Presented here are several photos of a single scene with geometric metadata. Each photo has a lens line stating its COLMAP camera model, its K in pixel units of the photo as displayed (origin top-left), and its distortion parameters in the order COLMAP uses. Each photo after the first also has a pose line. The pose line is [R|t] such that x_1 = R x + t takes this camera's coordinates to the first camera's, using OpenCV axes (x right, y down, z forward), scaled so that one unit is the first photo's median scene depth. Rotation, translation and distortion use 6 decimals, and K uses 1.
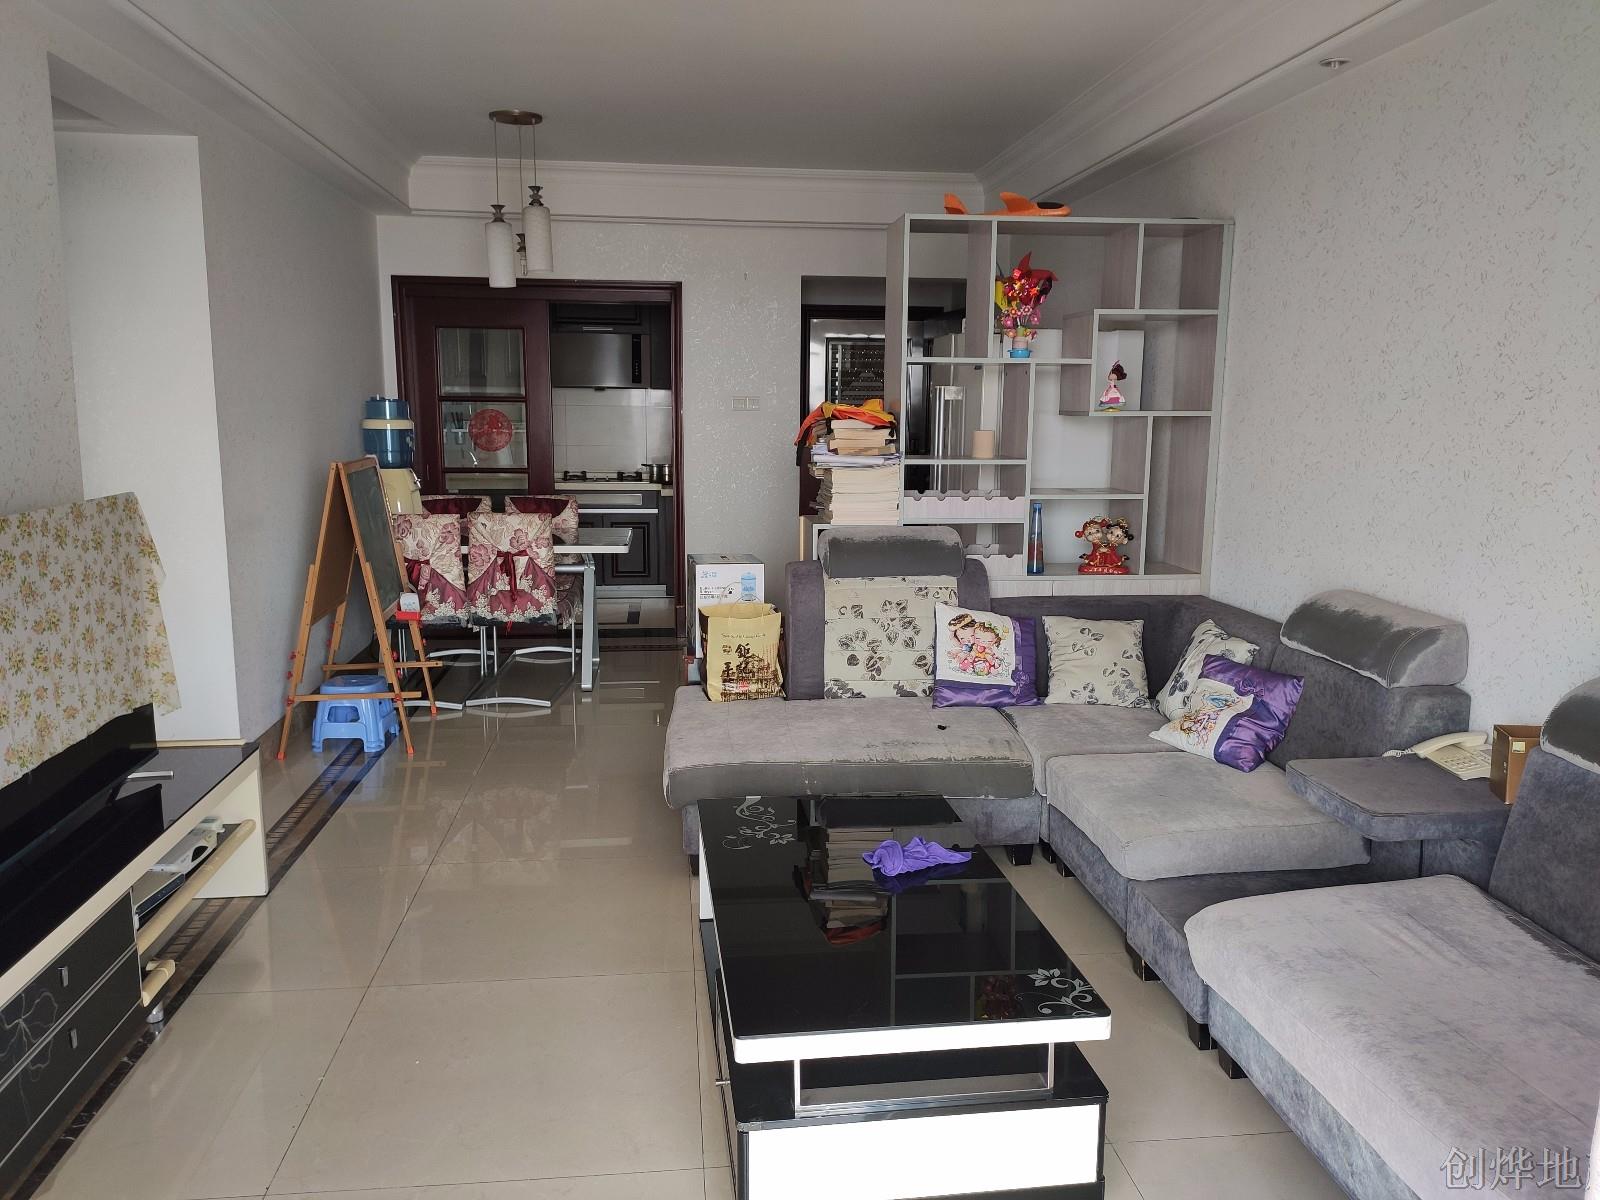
lens RADIAL K [[1251.0, 0, 800.0], [0, 1251.0, 600.0], [0, 0, 1]] dist [0.117804, -0.186238]
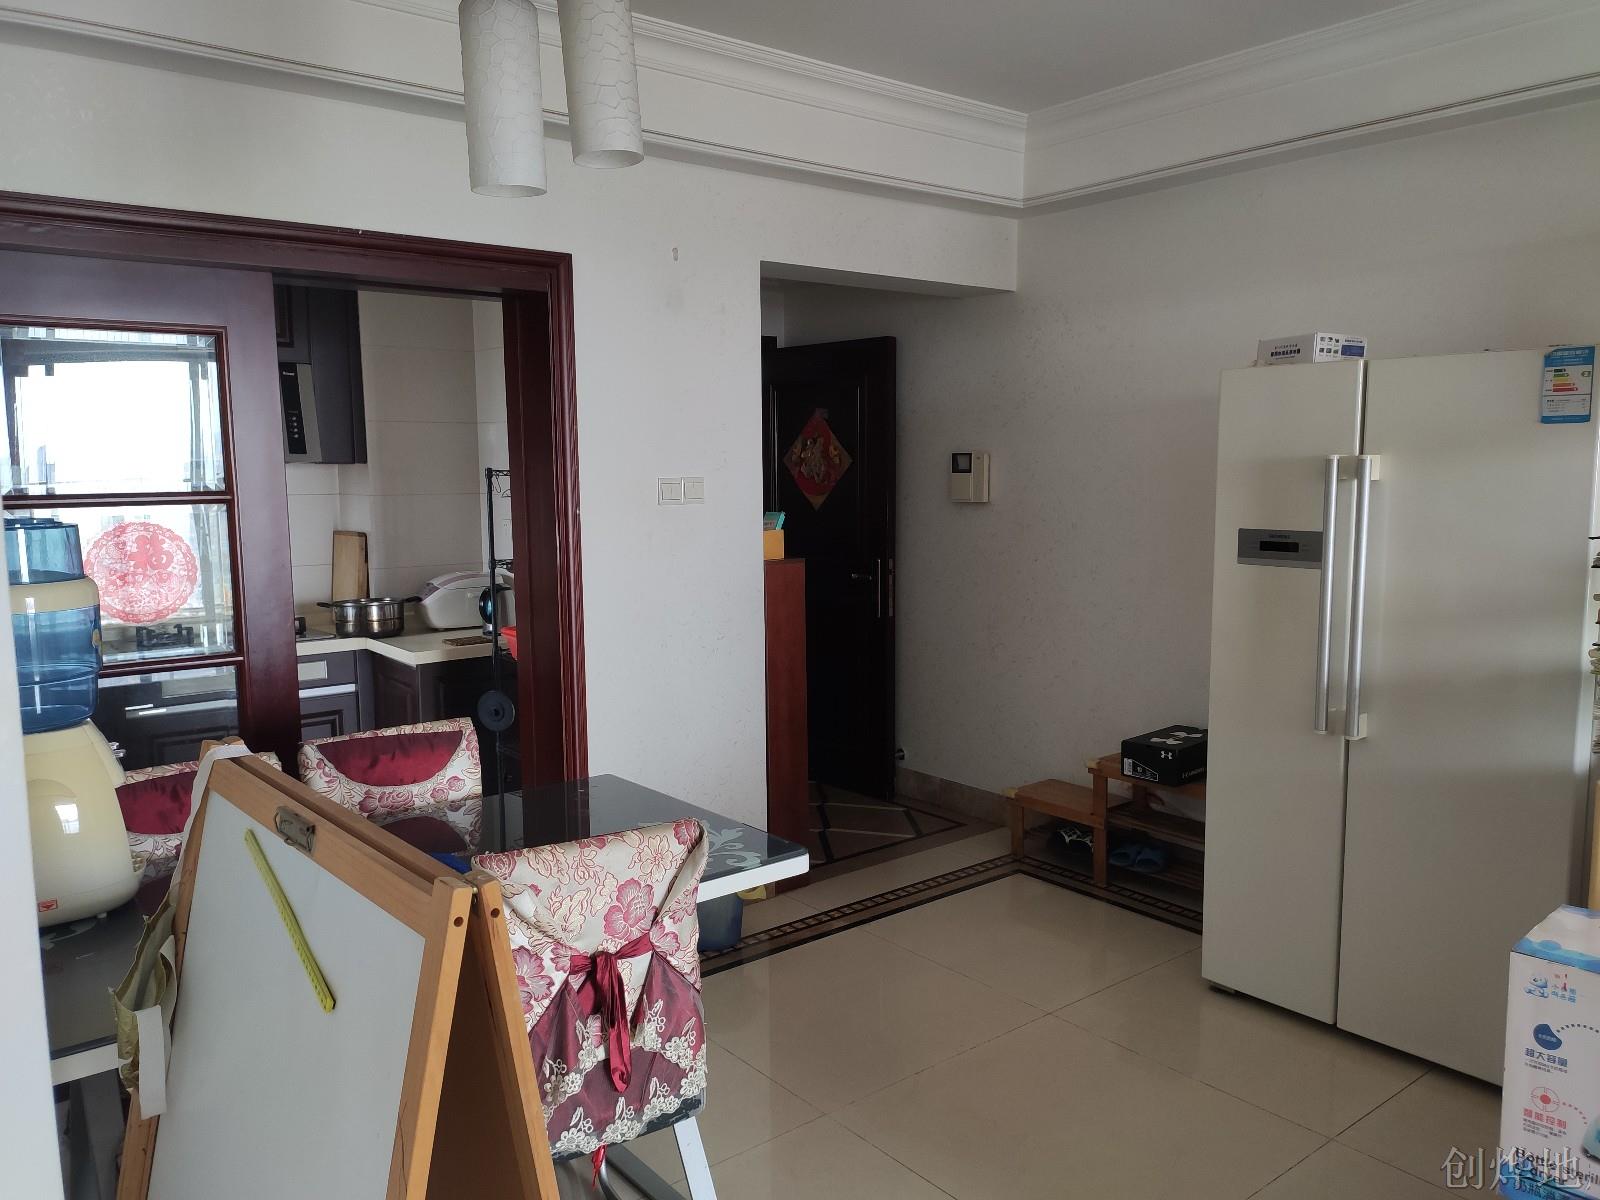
lens RADIAL K [[1251.0, 0, 800.0], [0, 1251.0, 600.0], [0, 0, 1]] dist [0.117804, -0.186238]
pose [[0.845458, -0.075252, 0.528713, -0.361413], [0.098574, 0.995001, -0.016009, -0.123315], [-0.524865, 0.065653, 0.848650, 0.667364]]
